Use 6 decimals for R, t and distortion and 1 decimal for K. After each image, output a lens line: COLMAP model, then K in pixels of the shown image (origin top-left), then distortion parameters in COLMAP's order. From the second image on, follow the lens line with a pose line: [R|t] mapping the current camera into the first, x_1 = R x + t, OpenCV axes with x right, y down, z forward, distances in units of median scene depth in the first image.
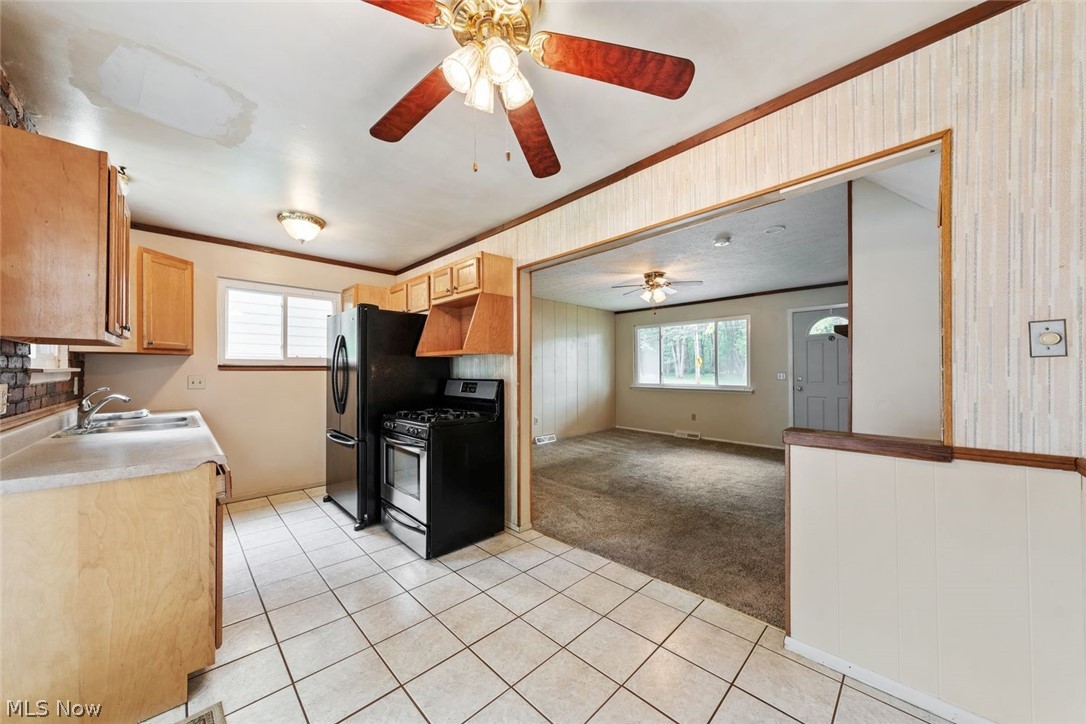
lens RADIAL K [[373.7, 0, 541.3], [0, 373.7, 368.1], [0, 0, 1]] dist [-0.002243, 0.000389]
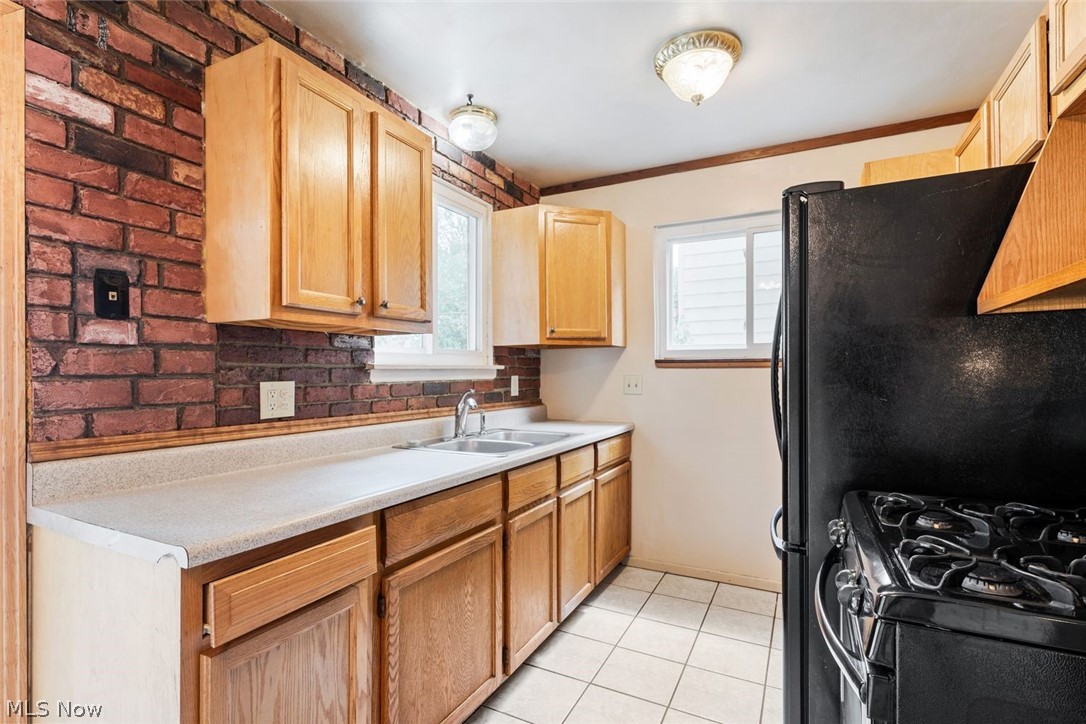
lens RADIAL K [[520.6, 0, 538.7], [0, 520.6, 372.2], [0, 0, 1]] dist [0.006297, -0.000334]
pose [[0.315537, 0.000299, -0.948913, -0.056460], [0.007238, 0.999970, 0.002722, 0.010276], [0.948886, -0.007727, 0.315526, 0.542091]]
